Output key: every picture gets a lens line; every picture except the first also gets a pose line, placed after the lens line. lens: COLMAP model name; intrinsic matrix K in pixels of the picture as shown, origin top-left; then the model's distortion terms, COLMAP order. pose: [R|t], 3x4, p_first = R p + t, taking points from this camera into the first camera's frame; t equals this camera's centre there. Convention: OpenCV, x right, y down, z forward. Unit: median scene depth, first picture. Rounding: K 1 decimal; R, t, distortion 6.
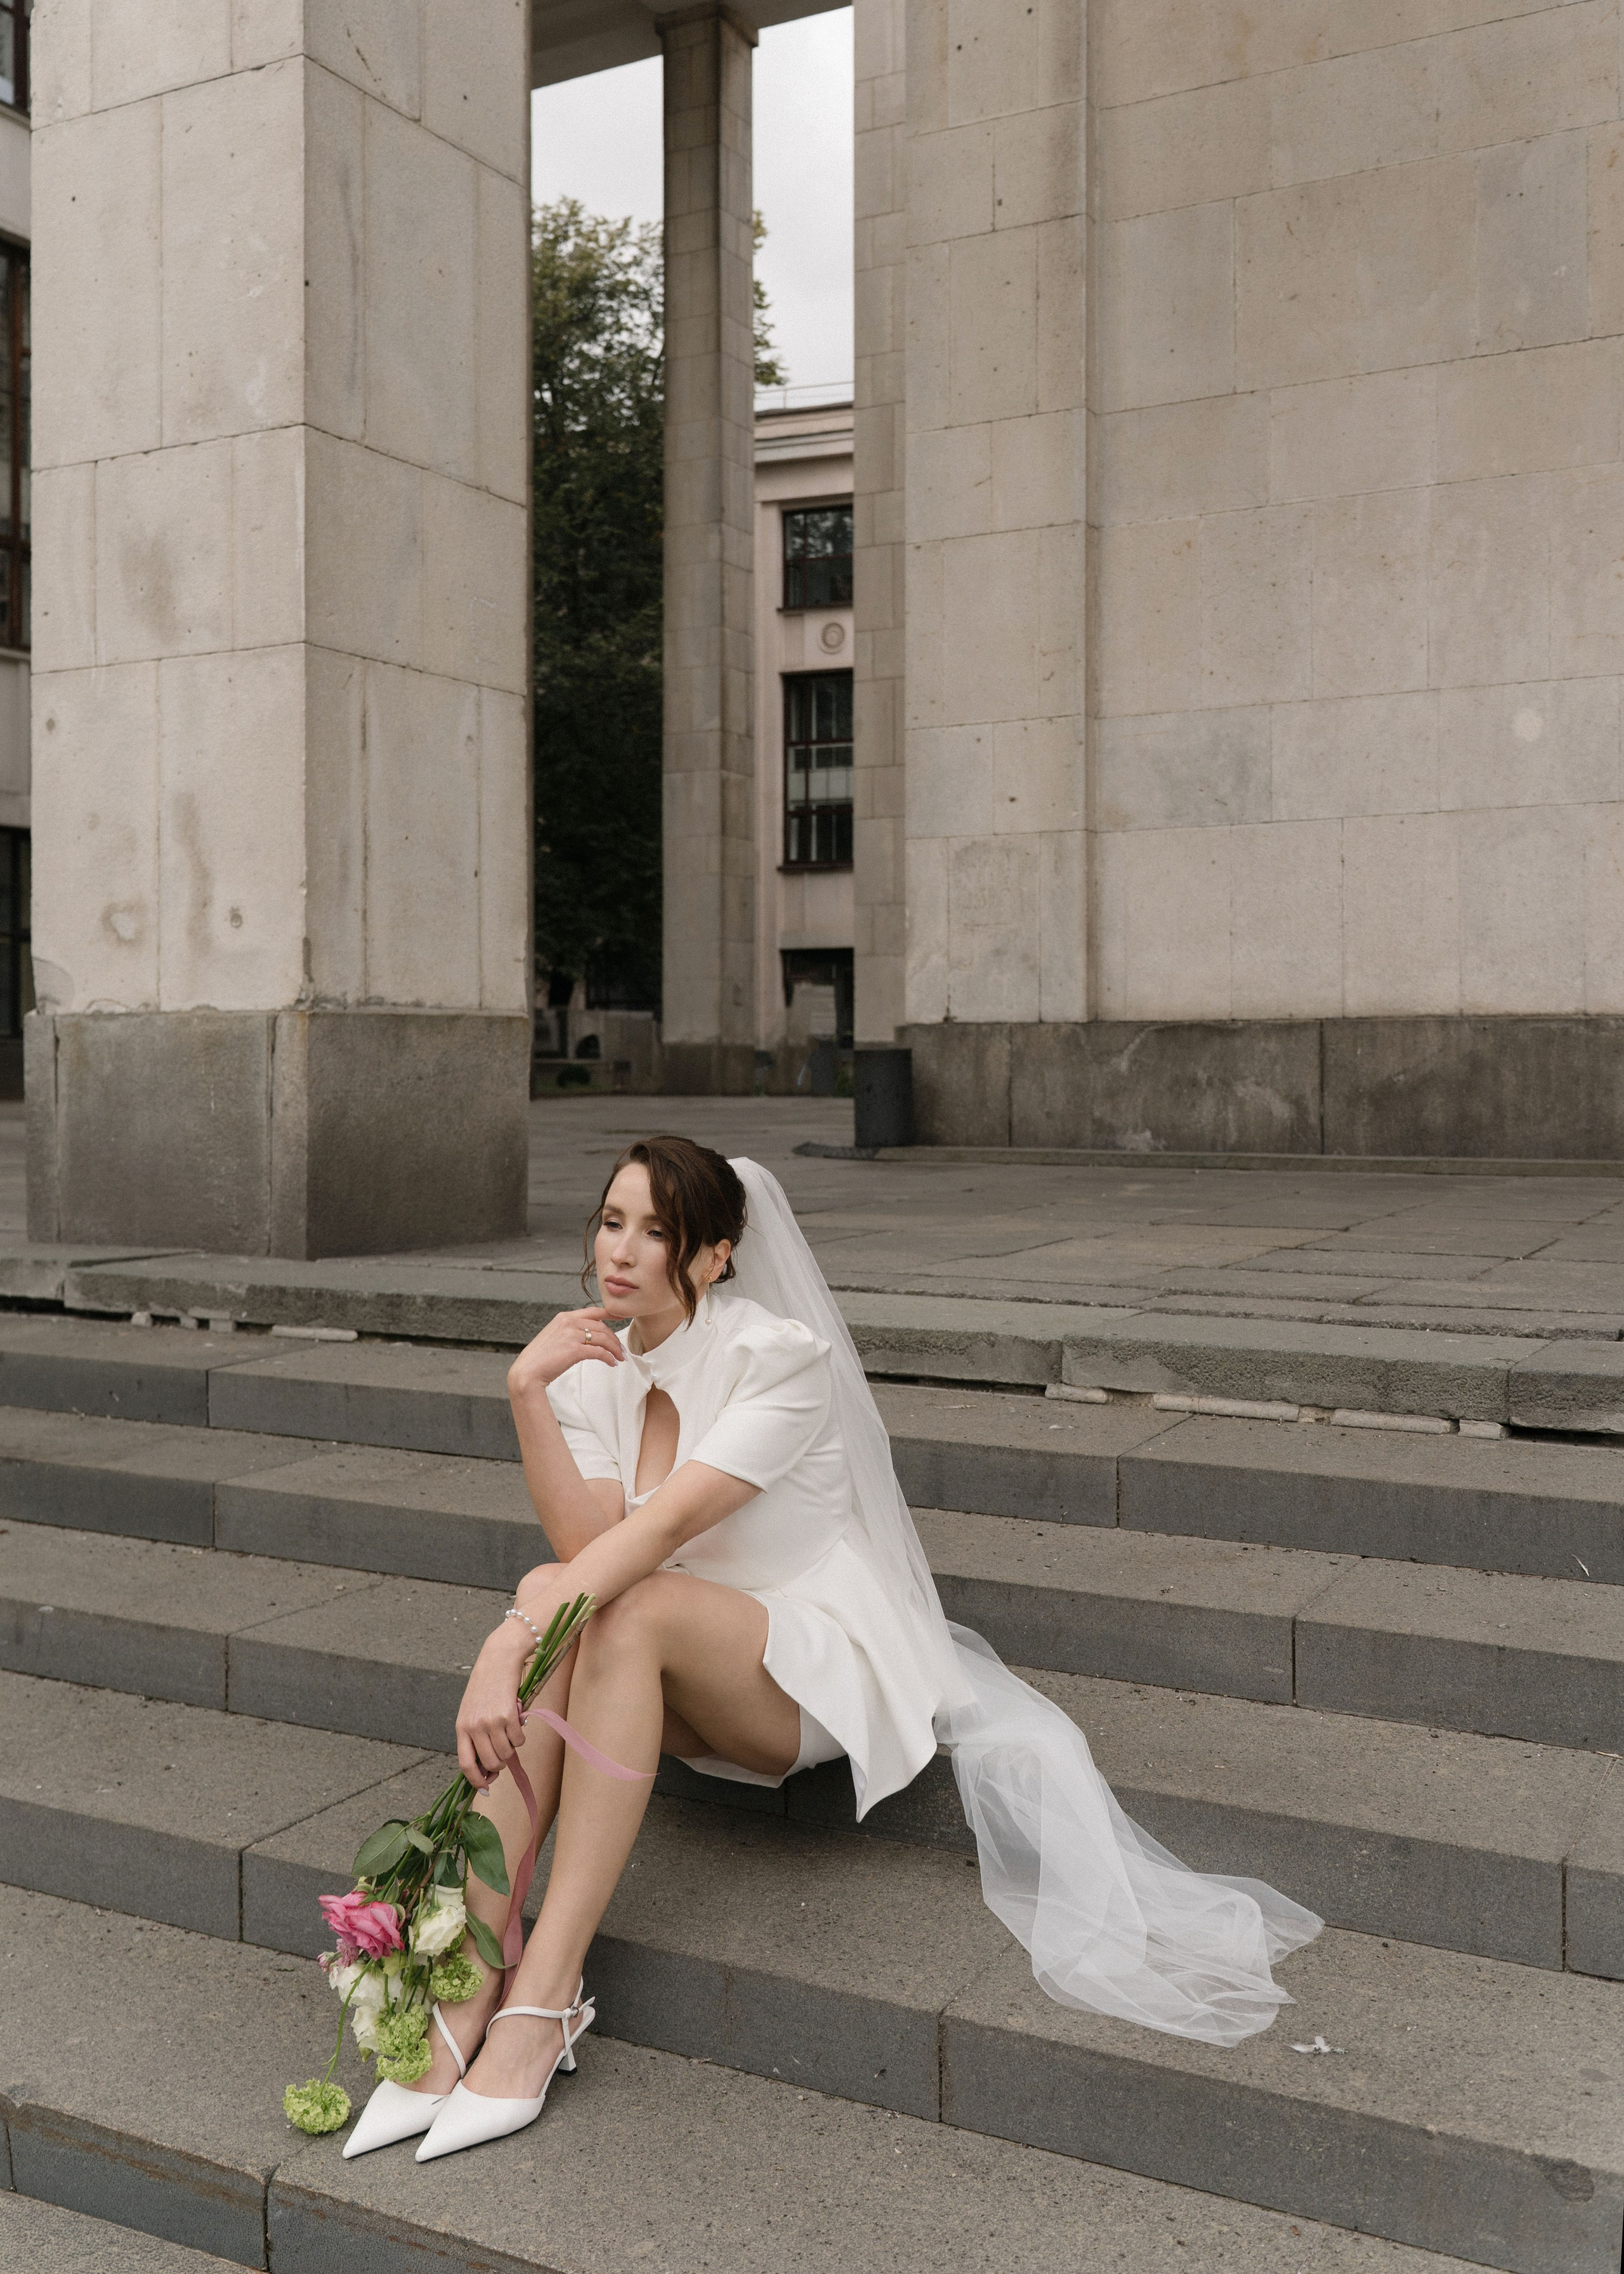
lens RADIAL K [[2177.8, 0, 810.9], [0, 2177.8, 1055.5], [0, 0, 1]] dist [0.016928, 0.000000]
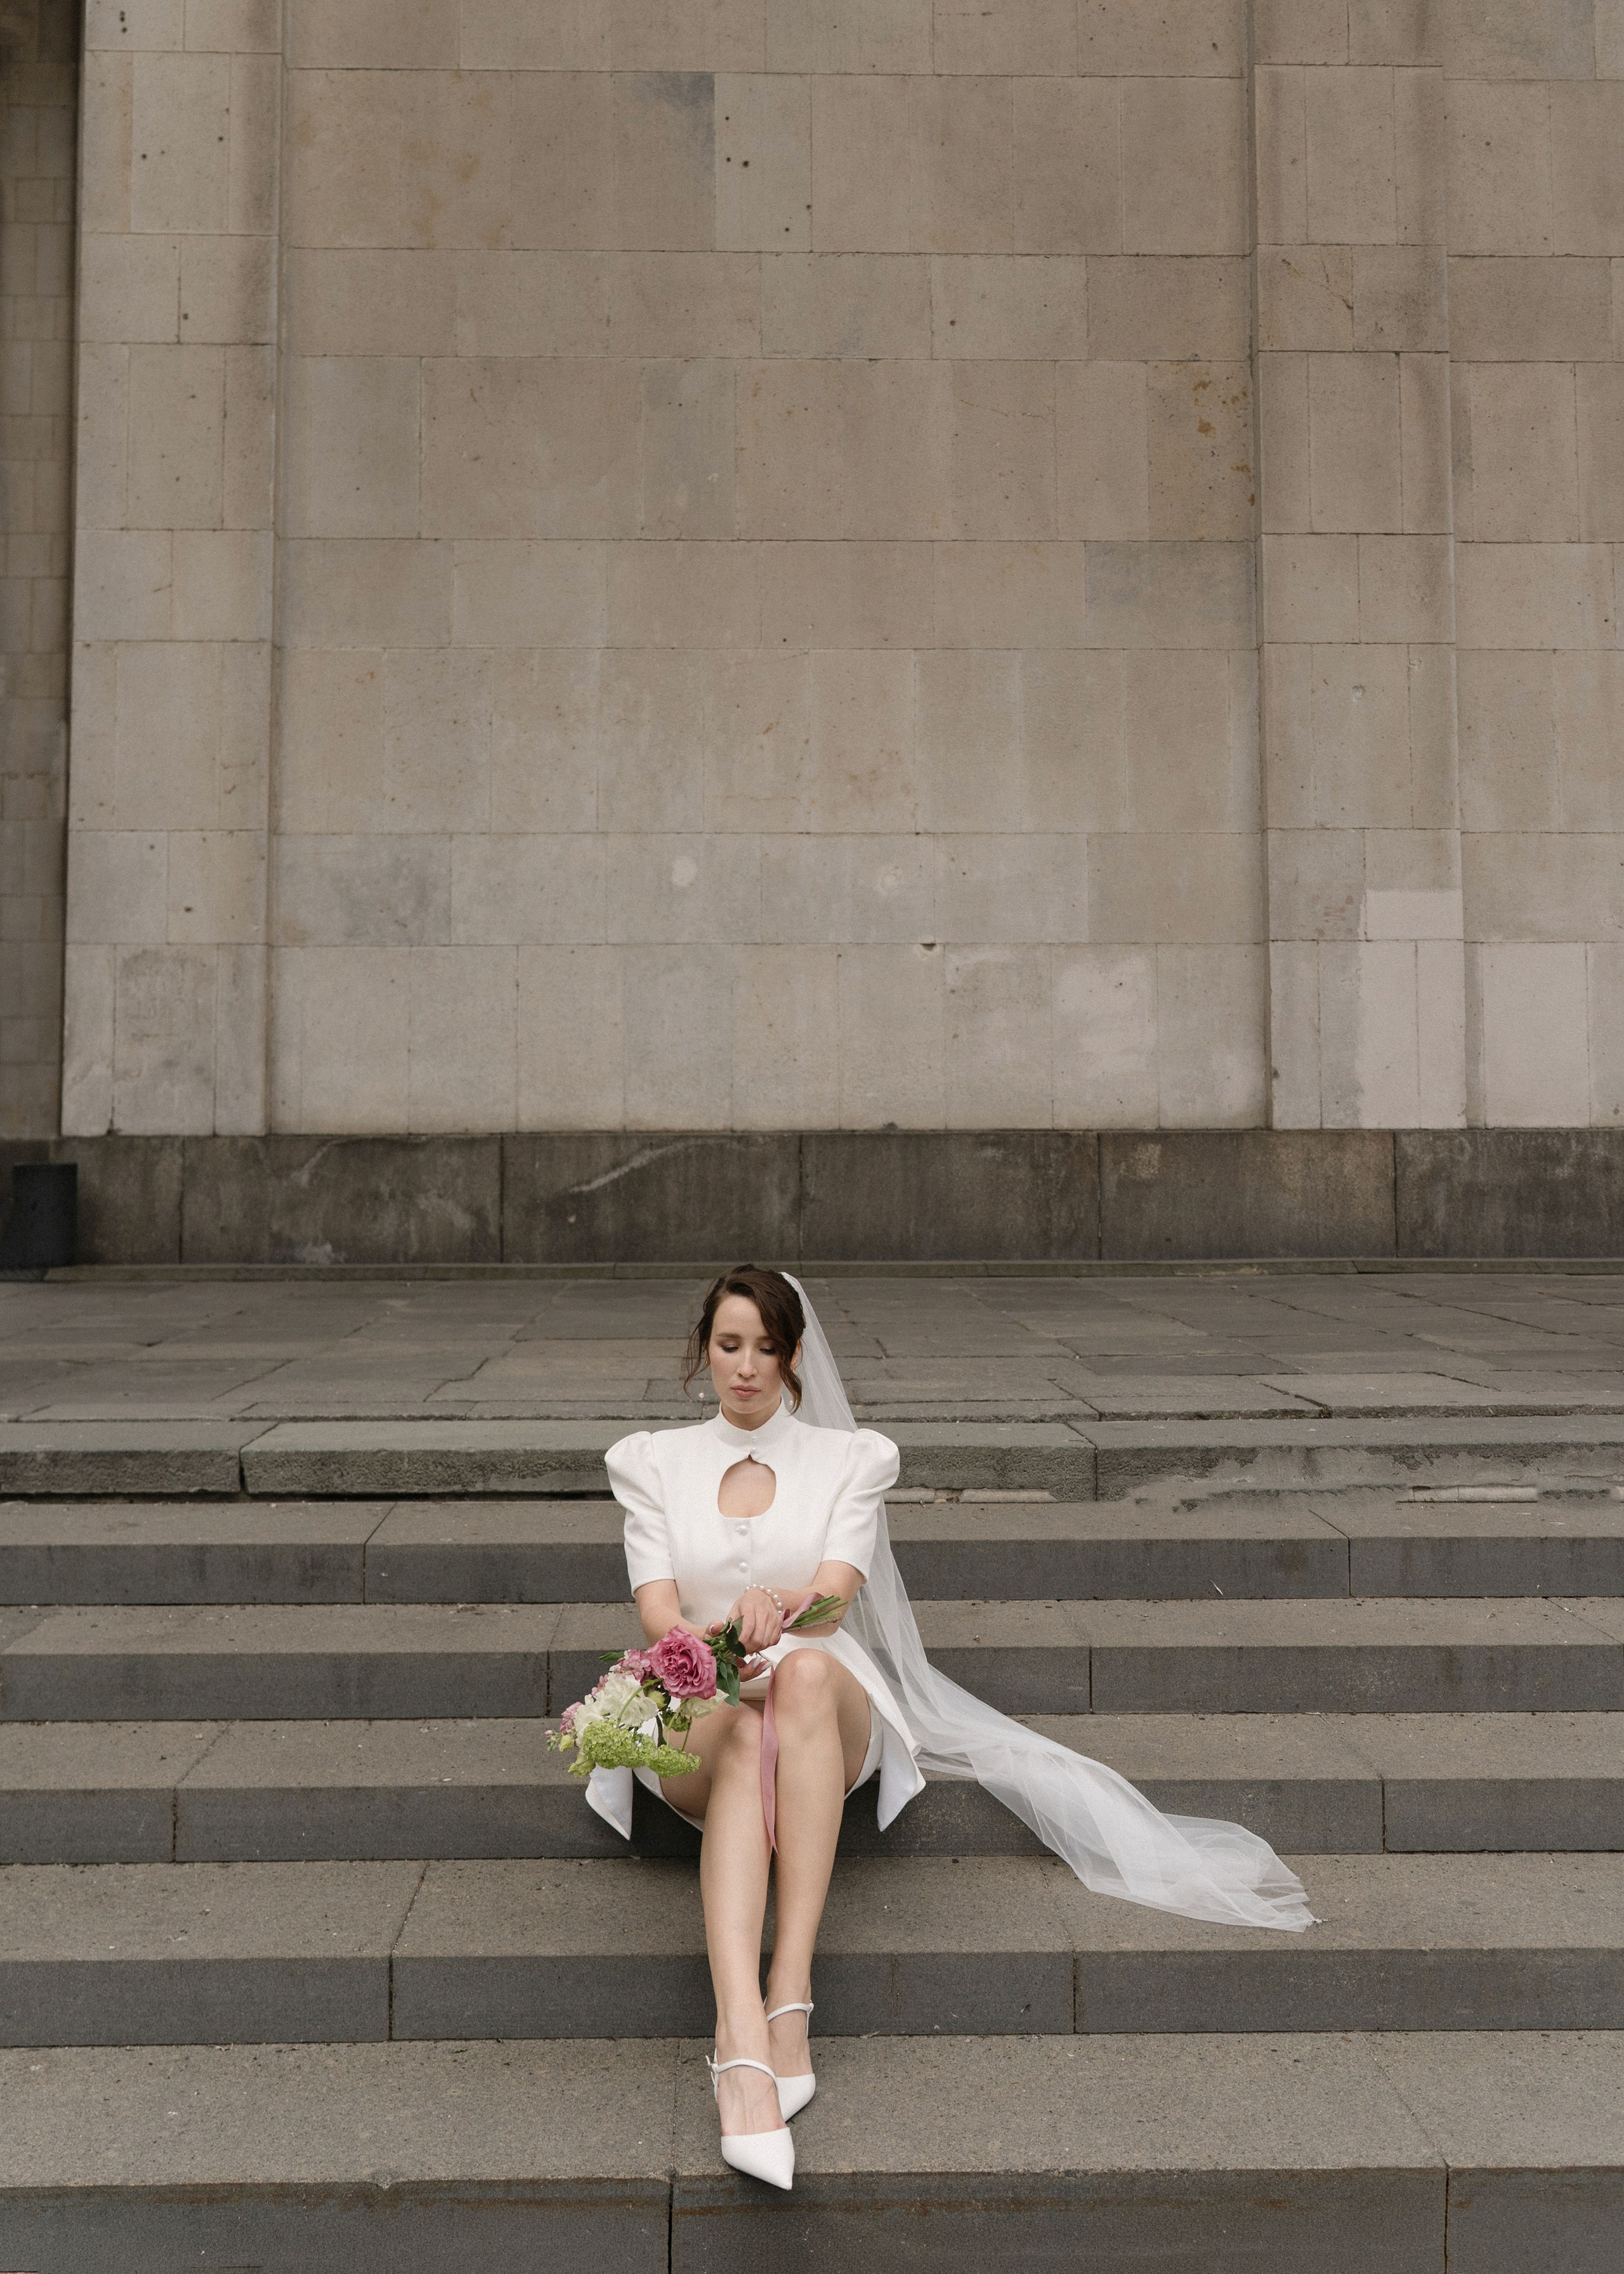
lens RADIAL K [[2288.5, 0, 828.3], [0, 2288.5, 998.2], [0, 0, 1]] dist [0.011583, 0.000000]
pose [[0.863883, 0.029594, 0.502822, -0.197459], [0.000818, 0.998189, -0.060154, -0.016213], [-0.503691, 0.052378, 0.862294, -0.044248]]
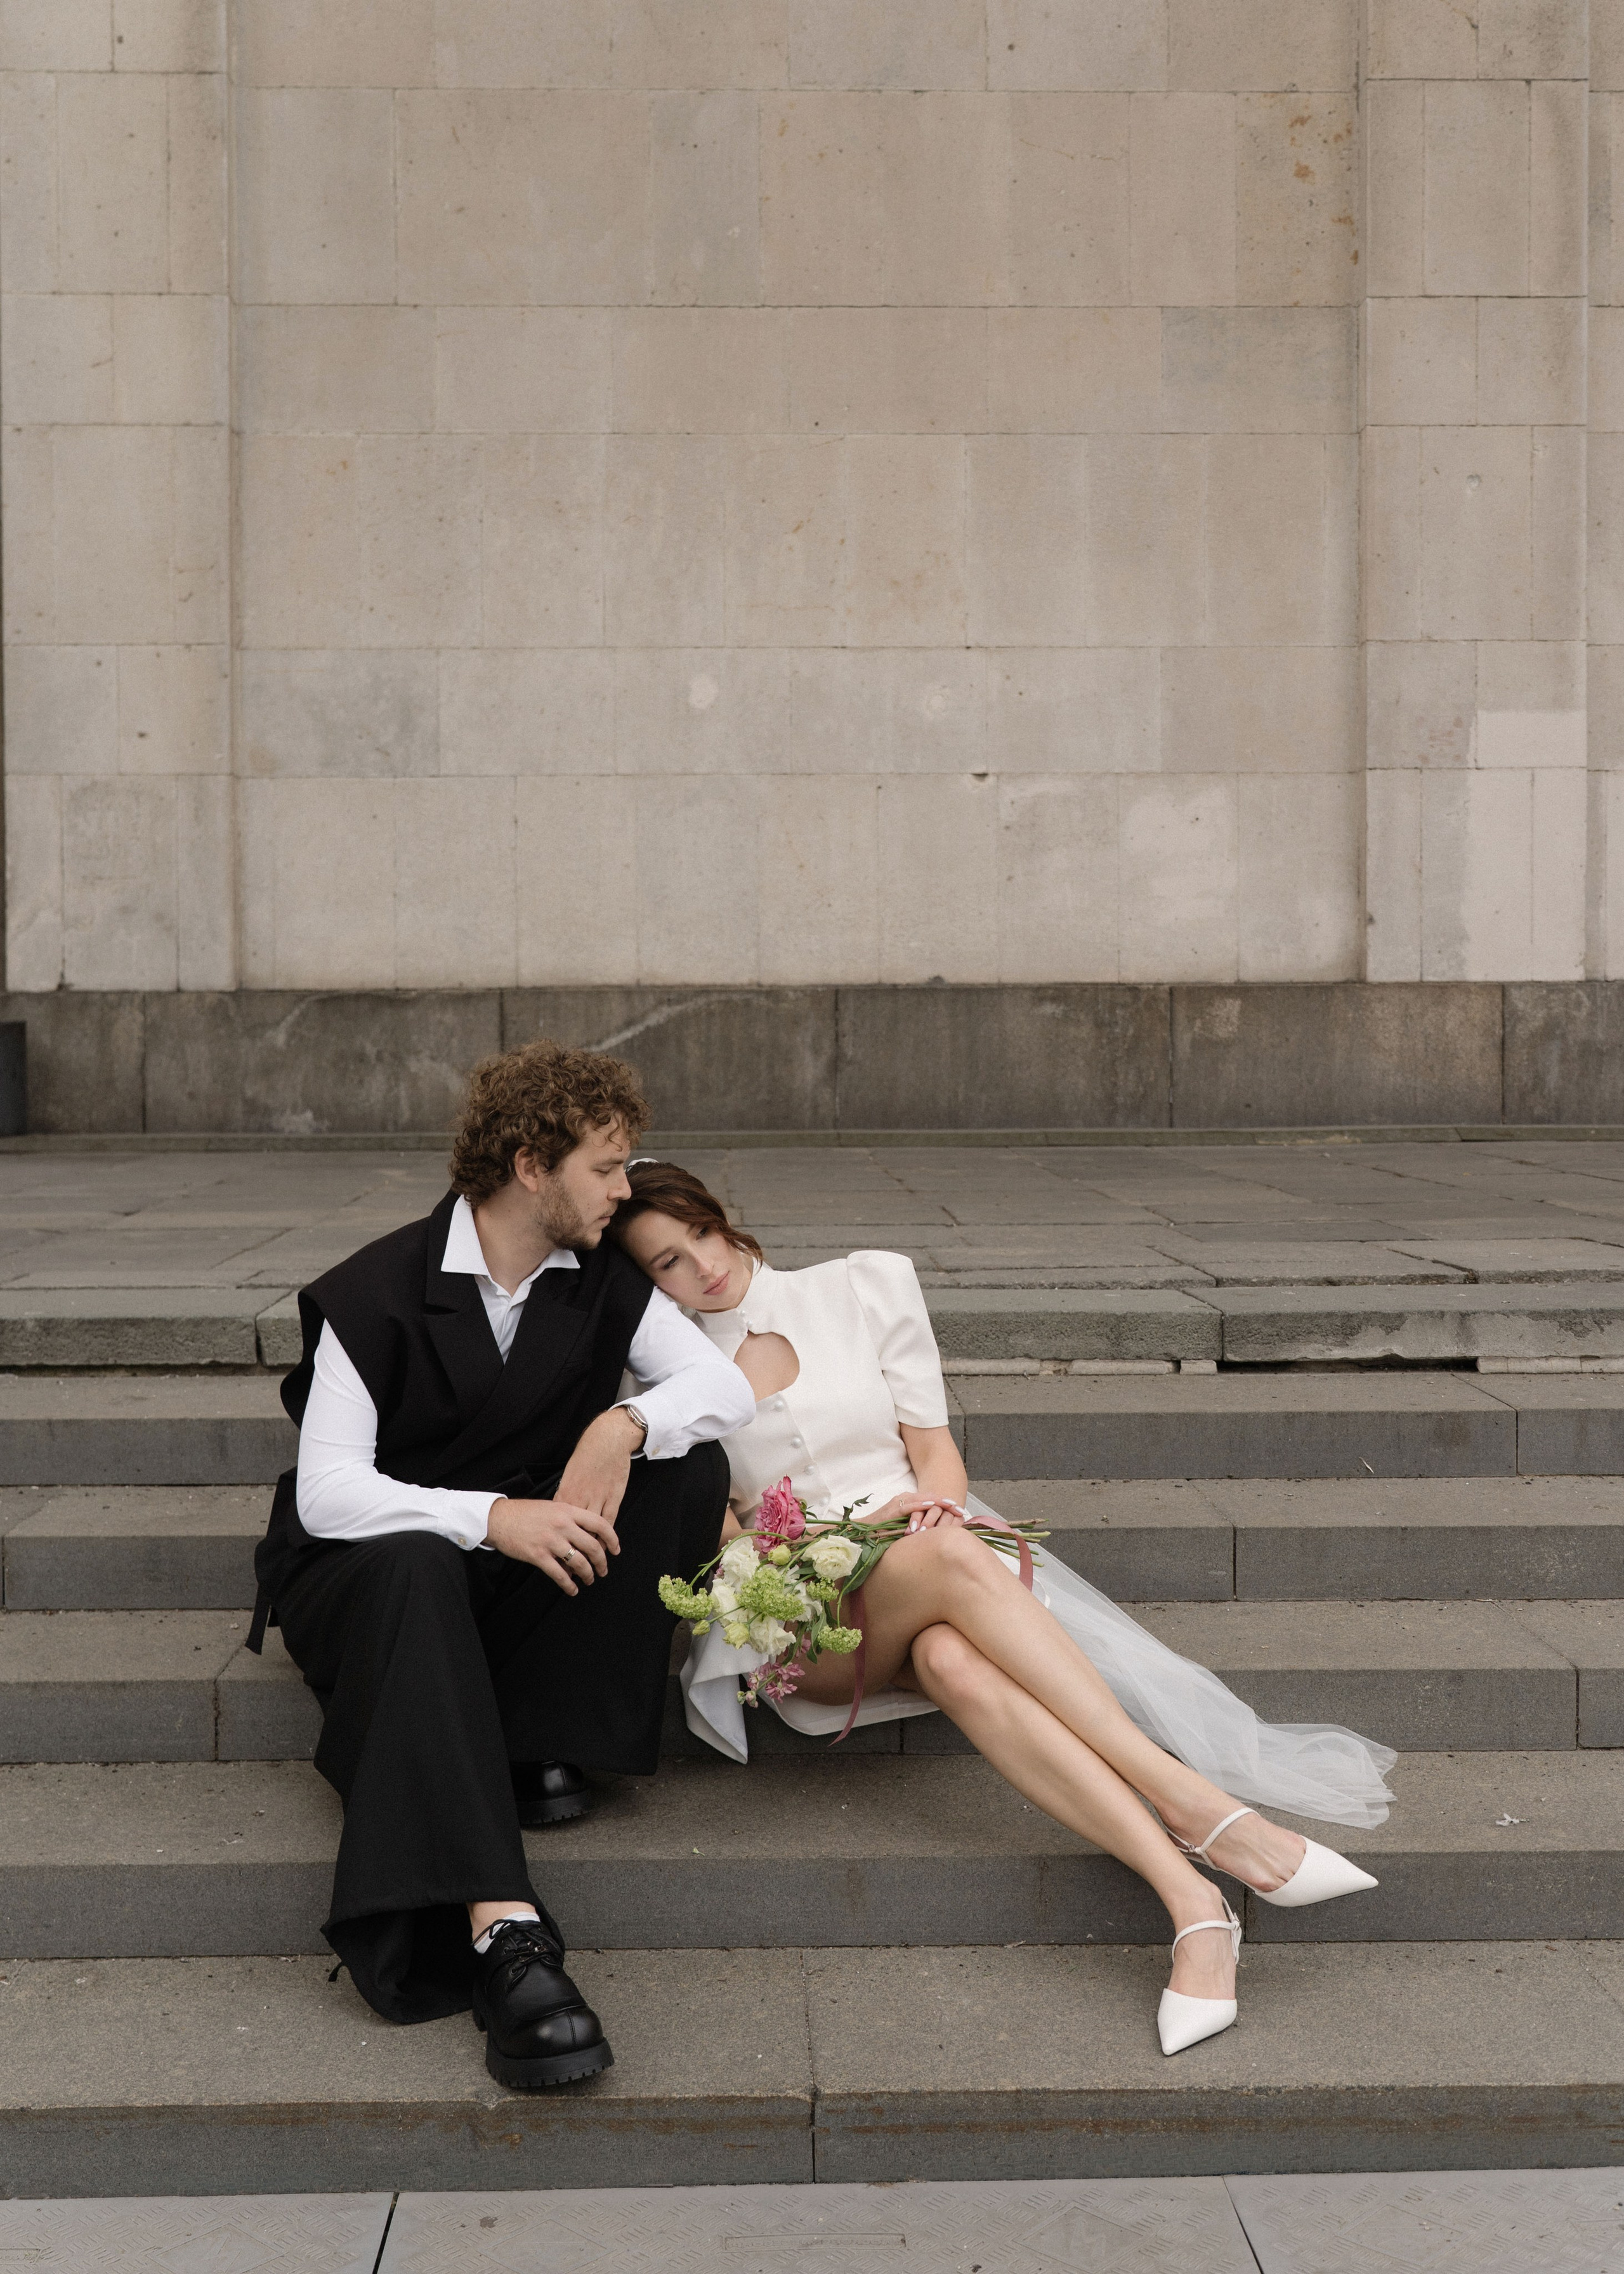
lens RADIAL K [[2530.7, 0, 830.2], [0, 2530.7, 1090.6], [0, 0, 1]] dist [0.011747, 0.000000]
pose [[0.862964, -0.017346, 0.504968, -0.204508], [0.002397, 0.999540, 0.030238, -0.005771], [-0.505260, -0.024884, 0.862608, -0.018595]]
